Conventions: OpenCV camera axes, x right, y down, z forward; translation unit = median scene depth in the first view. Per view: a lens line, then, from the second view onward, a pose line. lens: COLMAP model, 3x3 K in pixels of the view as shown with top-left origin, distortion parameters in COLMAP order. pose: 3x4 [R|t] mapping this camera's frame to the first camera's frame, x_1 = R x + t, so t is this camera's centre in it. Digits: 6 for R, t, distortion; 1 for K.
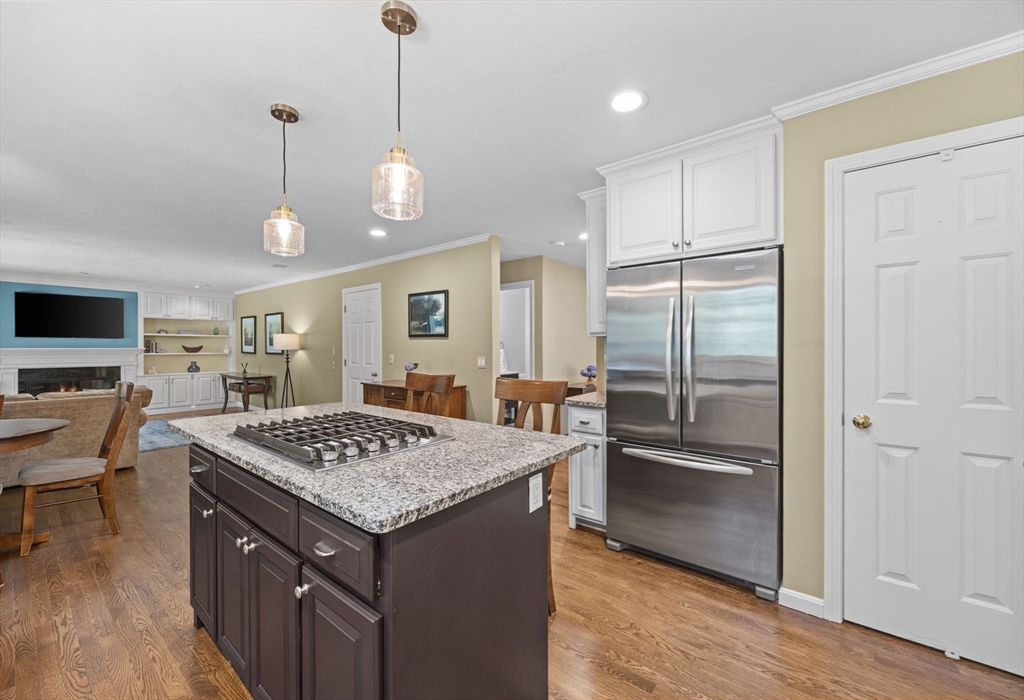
lens RADIAL K [[404.5, 0, 514.2], [0, 404.5, 351.0], [0, 0, 1]] dist [0.002634, 0.000162]
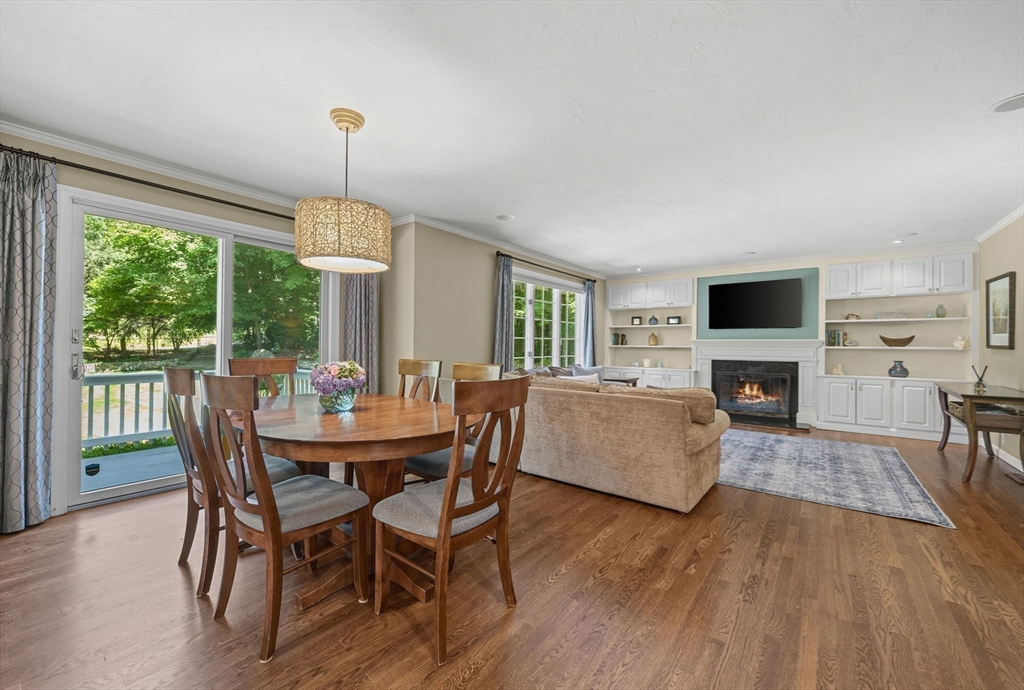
lens RADIAL K [[399.4, 0, 521.4], [0, 399.4, 346.5], [0, 0, 1]] dist [-0.006840, 0.000266]
pose [[0.016978, 0.001848, -0.999854, -0.172698], [-0.016841, 0.999857, 0.001562, 0.013657], [0.999714, 0.016812, 0.017006, 0.404980]]
